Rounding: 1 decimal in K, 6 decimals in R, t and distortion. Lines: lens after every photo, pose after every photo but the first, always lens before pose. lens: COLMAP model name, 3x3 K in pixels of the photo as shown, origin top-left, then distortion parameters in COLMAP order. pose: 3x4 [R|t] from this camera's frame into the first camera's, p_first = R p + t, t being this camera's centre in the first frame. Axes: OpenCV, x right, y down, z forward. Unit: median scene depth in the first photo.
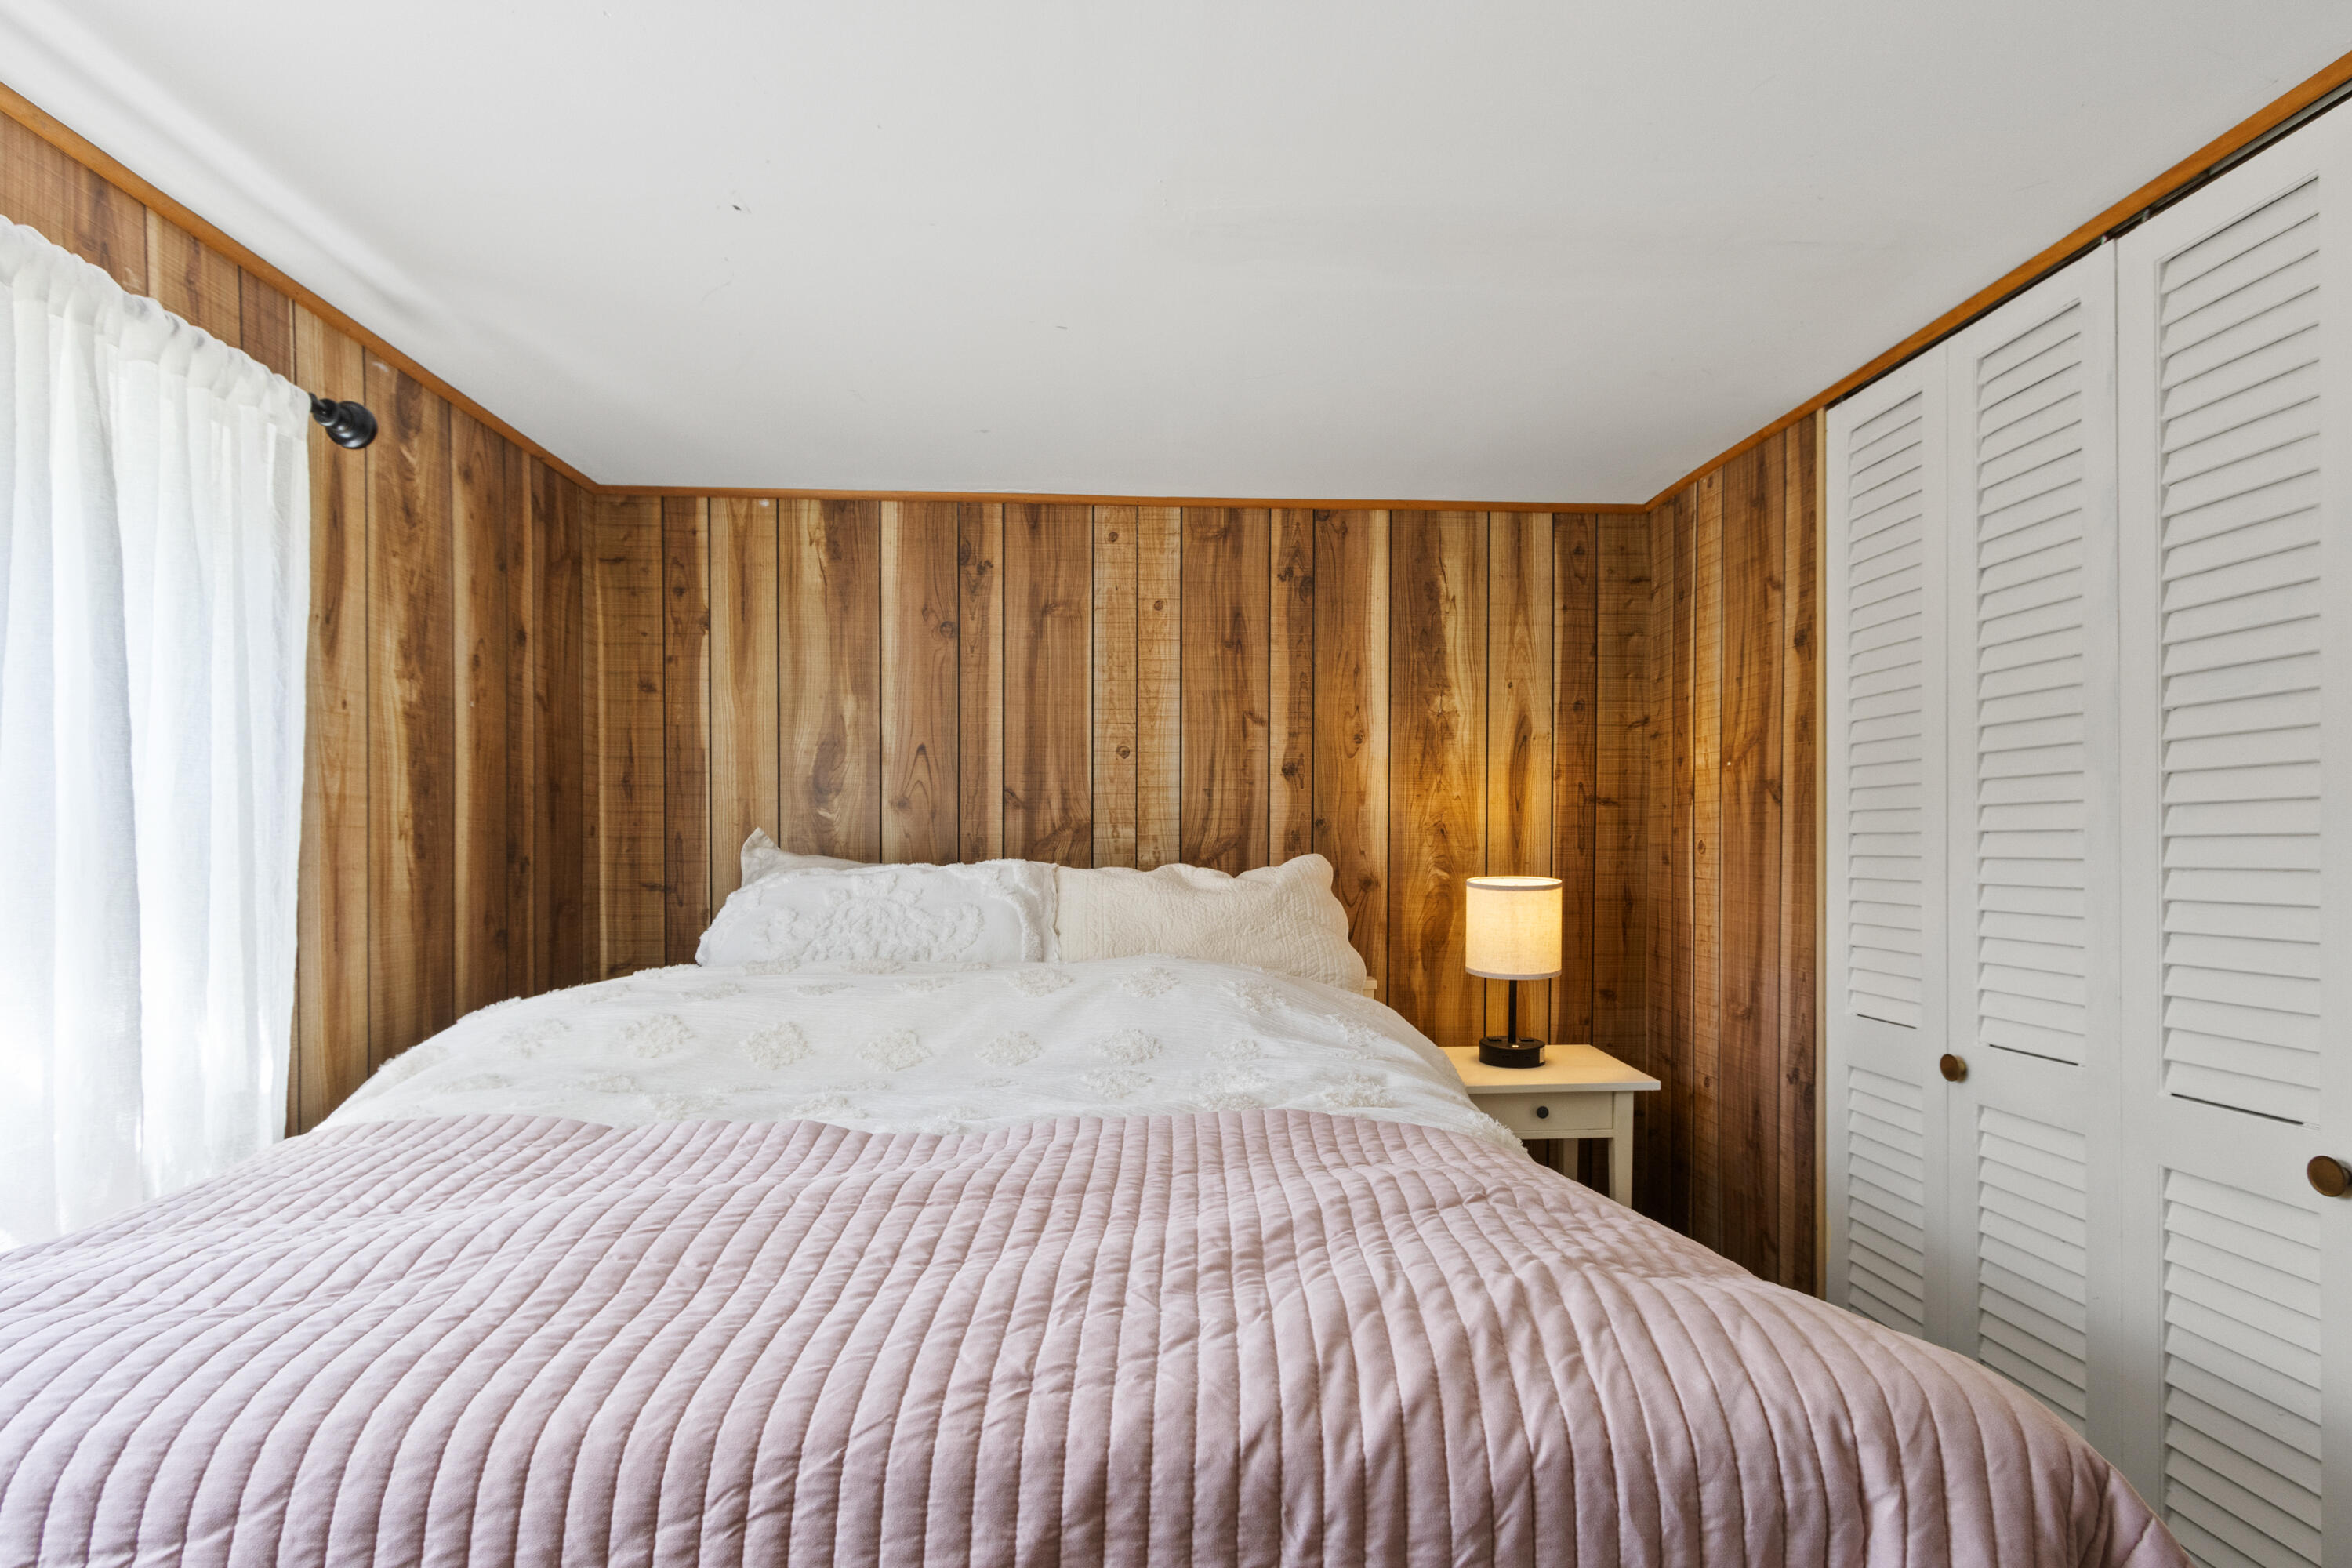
lens RADIAL K [[1151.4, 0, 1165.1], [0, 1151.4, 854.2], [0, 0, 1]] dist [0.000430, 0.000245]
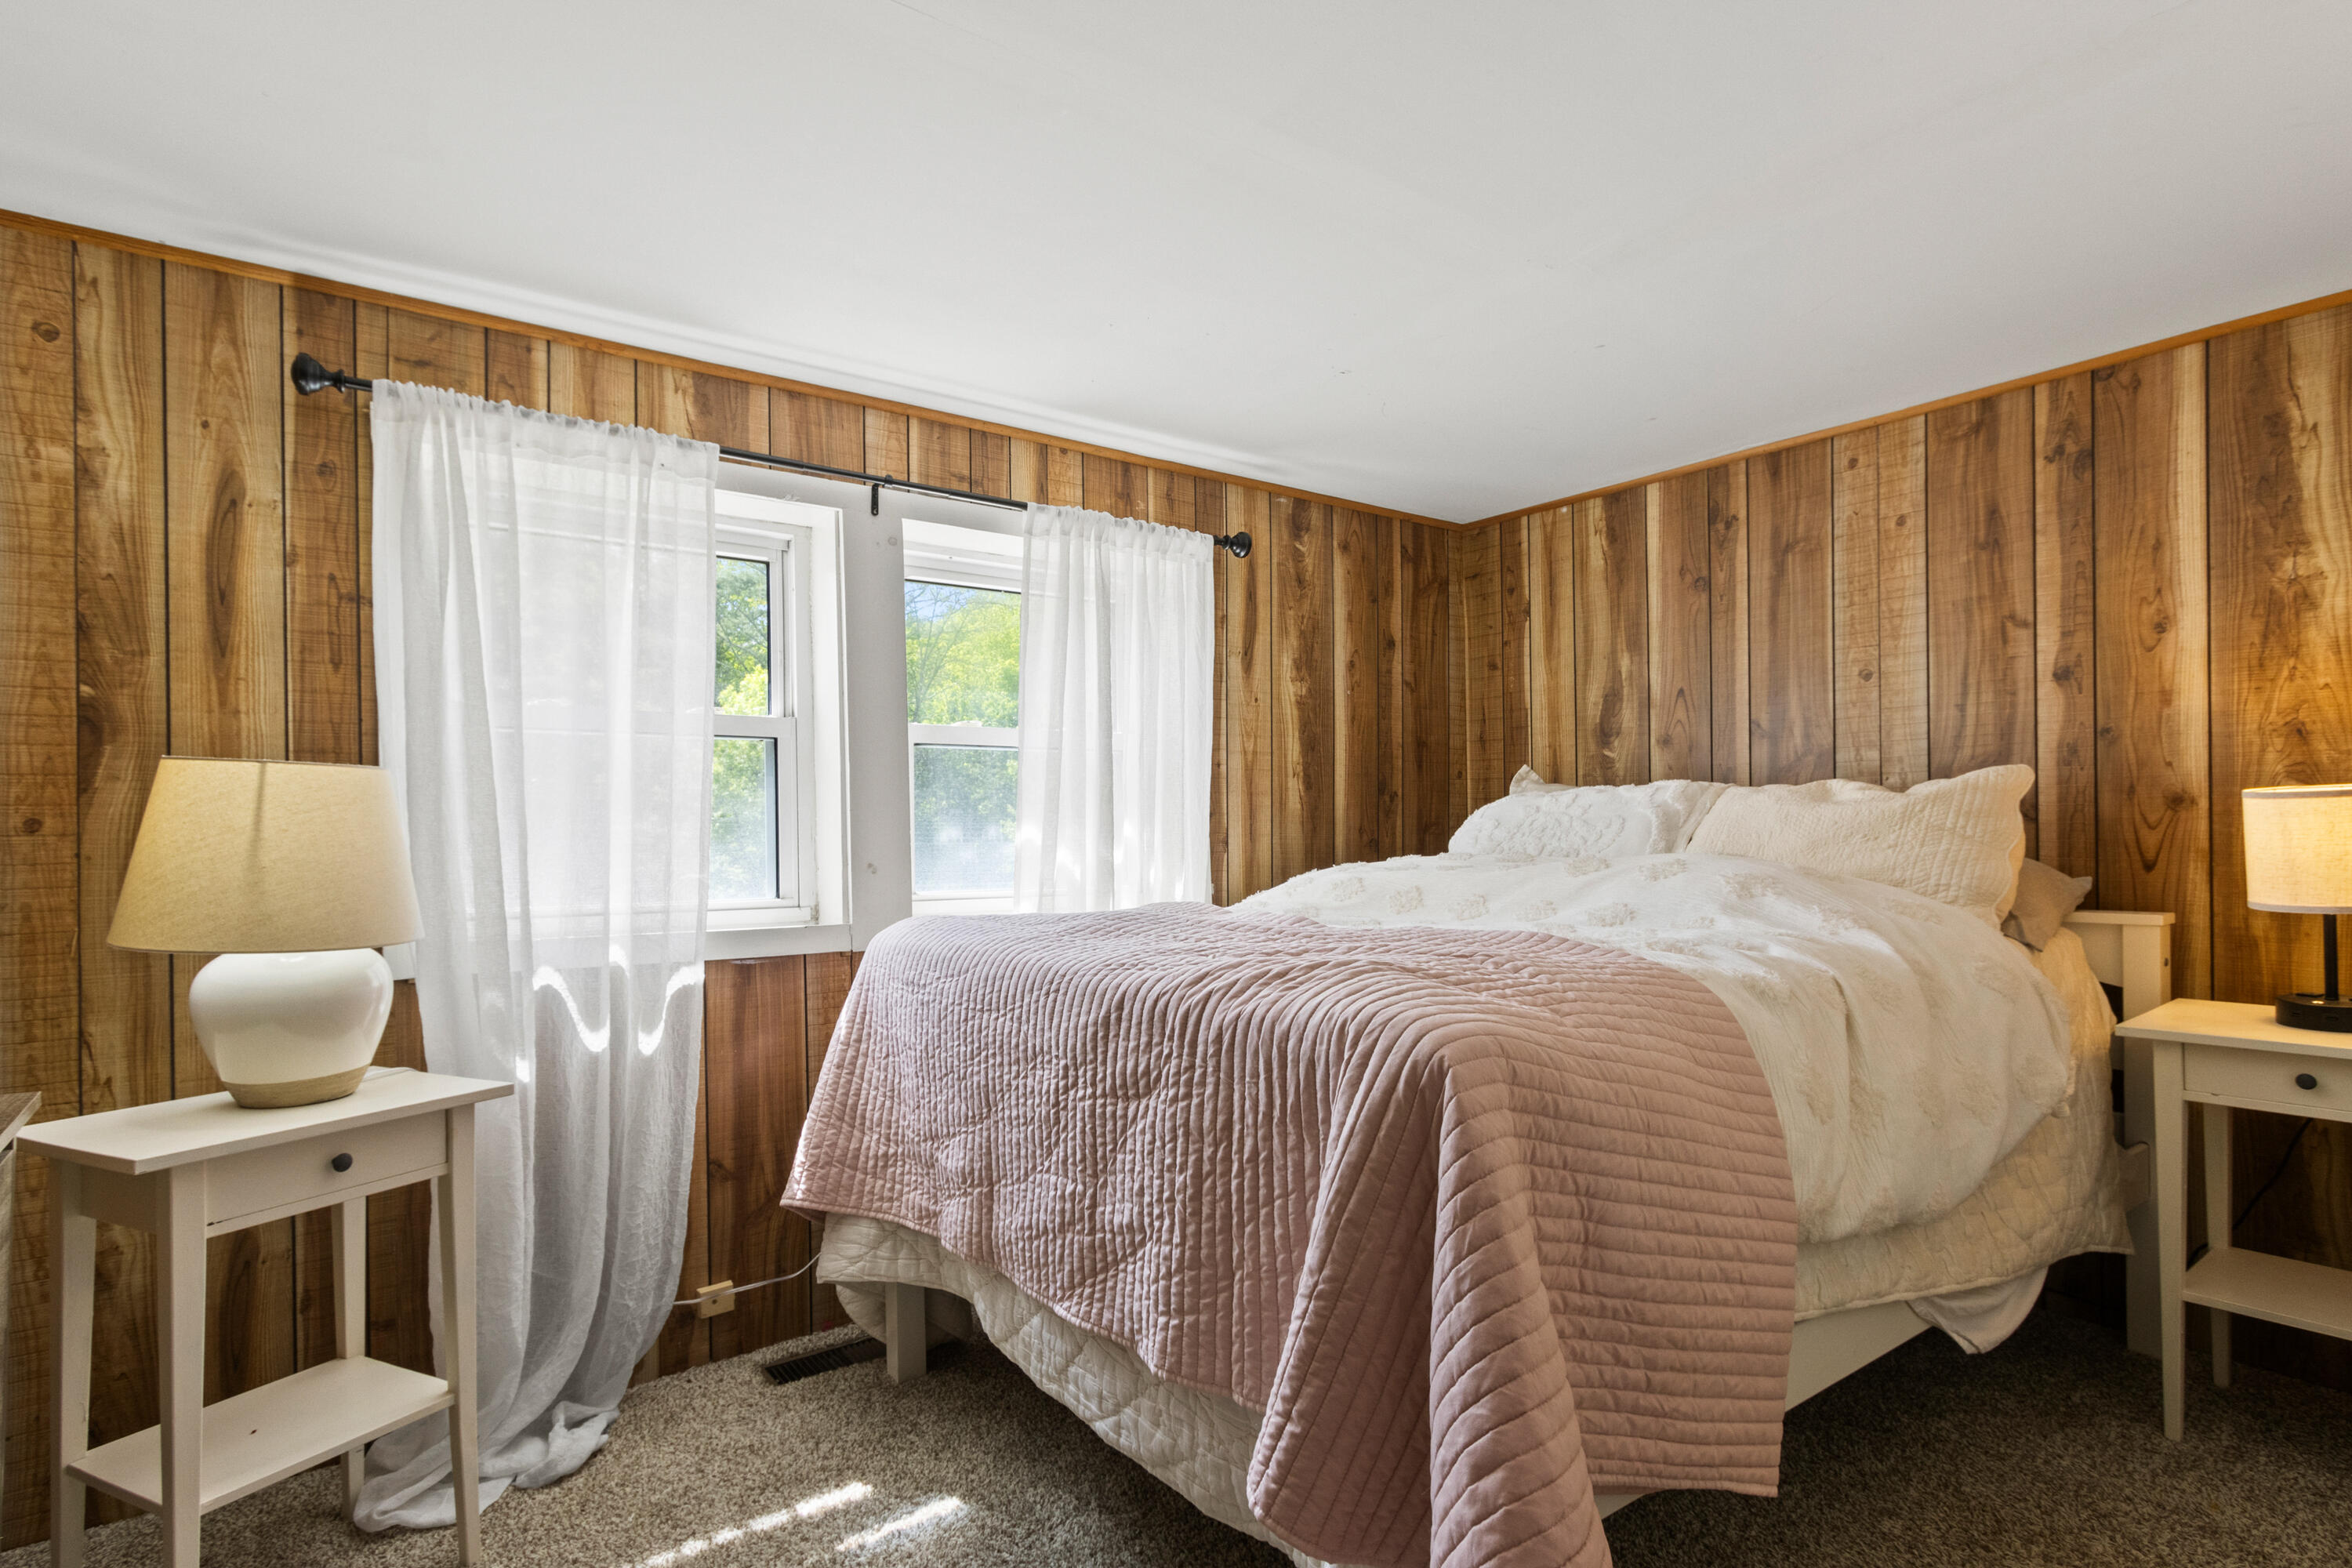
lens RADIAL K [[1167.7, 0, 1182.3], [0, 1167.7, 823.2], [0, 0, 1]] dist [0.000292, -0.000094]
pose [[0.554779, -0.005969, -0.831976, 0.478473], [-0.001196, 0.999968, -0.007972, 0.048859], [0.831997, 0.005418, 0.554754, -0.055806]]
